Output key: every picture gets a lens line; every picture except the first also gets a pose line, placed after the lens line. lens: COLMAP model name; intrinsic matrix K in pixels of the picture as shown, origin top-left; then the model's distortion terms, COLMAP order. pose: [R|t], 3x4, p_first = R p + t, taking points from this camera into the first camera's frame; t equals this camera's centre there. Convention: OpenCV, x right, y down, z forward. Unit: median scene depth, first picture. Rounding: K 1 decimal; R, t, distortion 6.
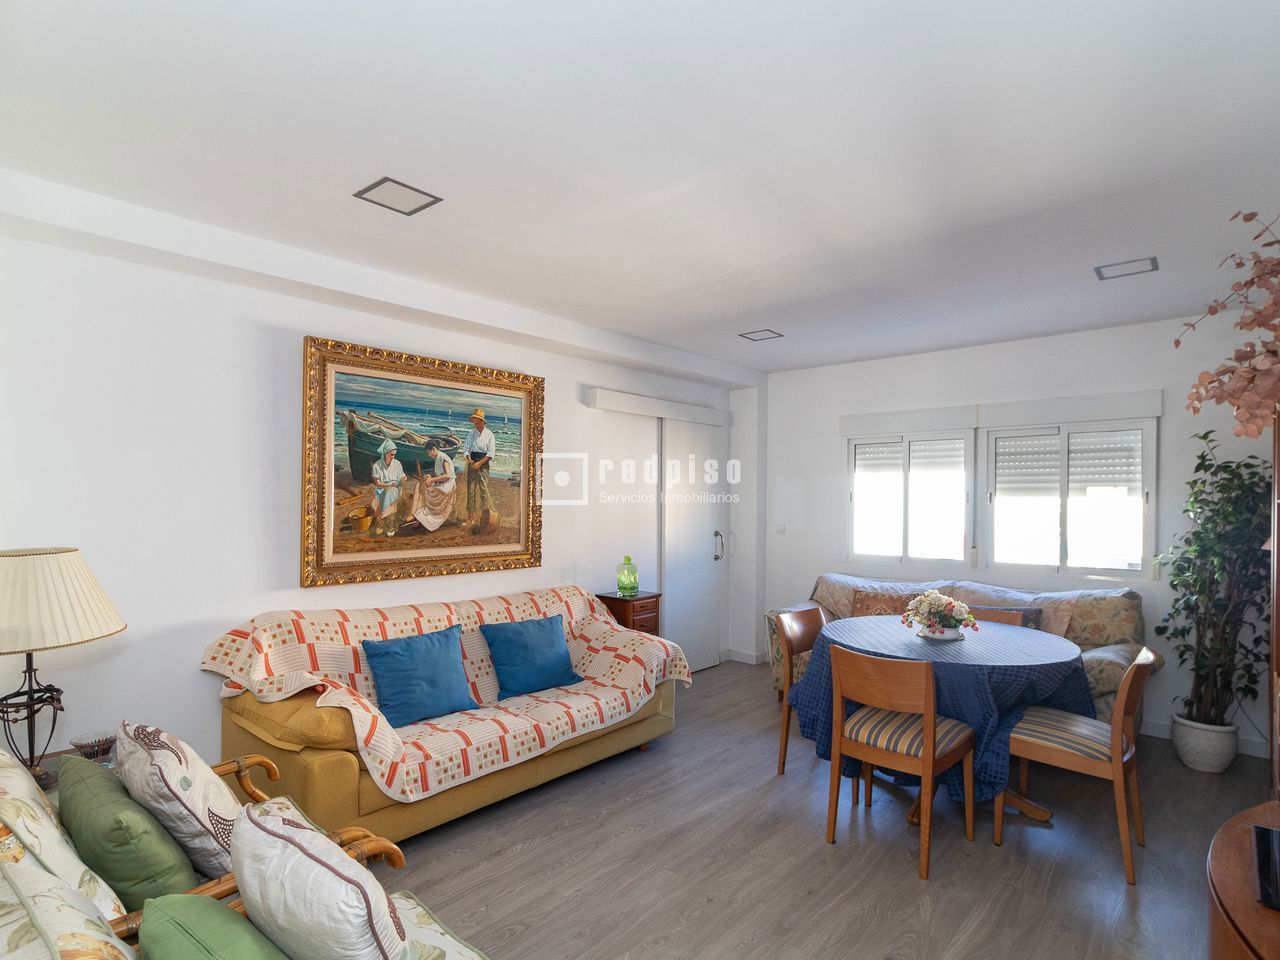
lens RADIAL K [[659.0, 0, 639.6], [0, 659.0, 506.1], [0, 0, 1]] dist [-0.001347, 0.000788]
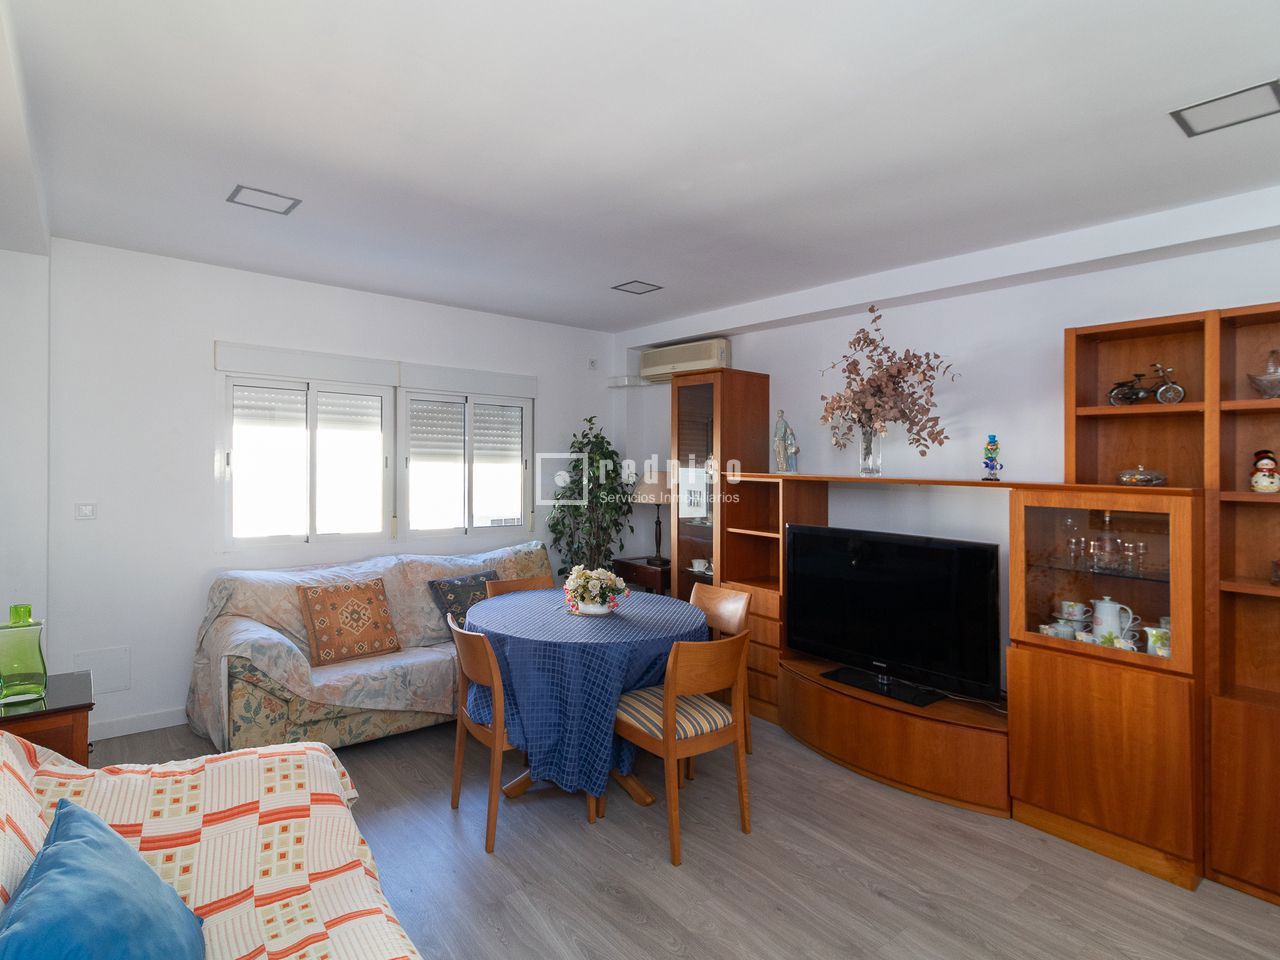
lens RADIAL K [[675.7, 0, 597.8], [0, 675.7, 441.3], [0, 0, 1]] dist [0.017183, -0.000040]
pose [[0.202628, 0.028773, 0.978833, -0.465496], [-0.010783, 0.999573, -0.027150, -0.025424], [-0.979196, -0.005054, 0.202851, 0.680968]]
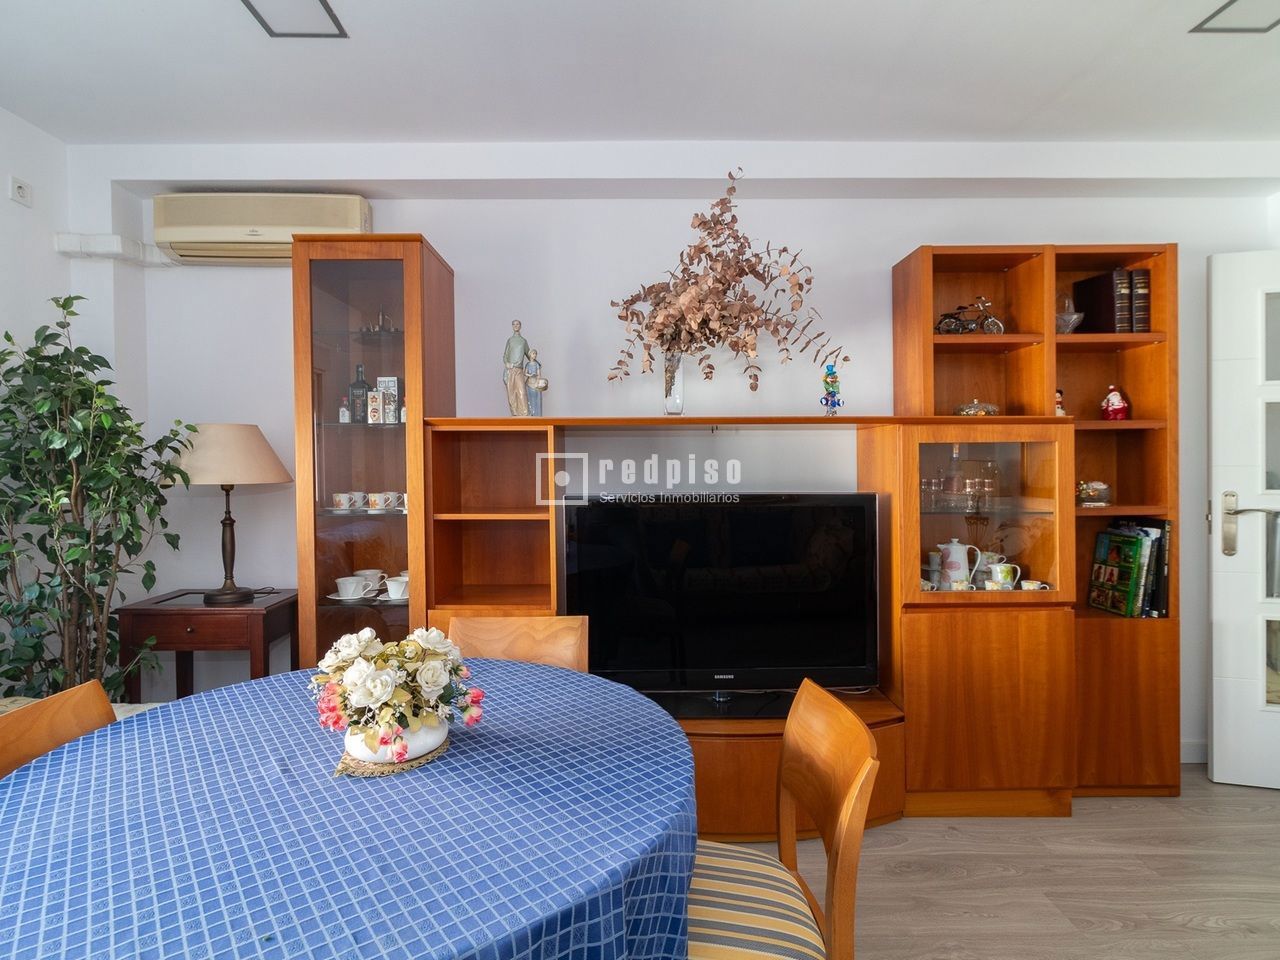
lens RADIAL K [[686.1, 0, 618.6], [0, 686.1, 449.2], [0, 0, 1]] dist [0.000102, 0.000995]
pose [[-0.663553, 0.008669, 0.748079, 0.072499], [0.003214, 0.999957, -0.008737, 0.030115], [-0.748122, -0.003393, -0.663552, 1.002717]]
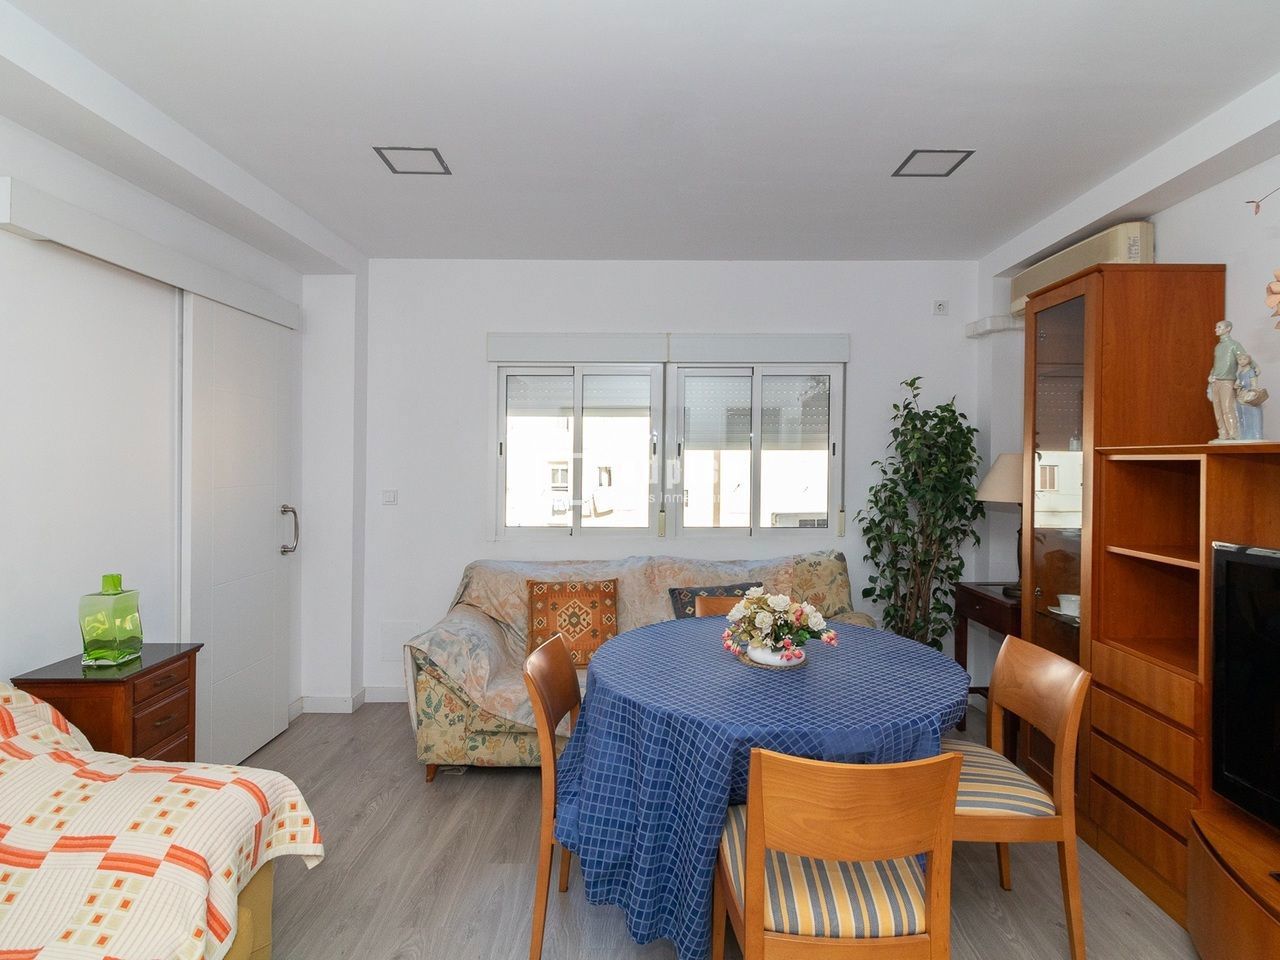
lens RADIAL K [[669.8, 0, 650.9], [0, 669.8, 463.0], [0, 0, 1]] dist [0.002600, 0.000562]
pose [[0.746513, -0.007181, 0.665332, -0.057467], [0.008763, 0.999961, 0.000961, 0.004144], [-0.665313, 0.005113, 0.746547, 0.513033]]
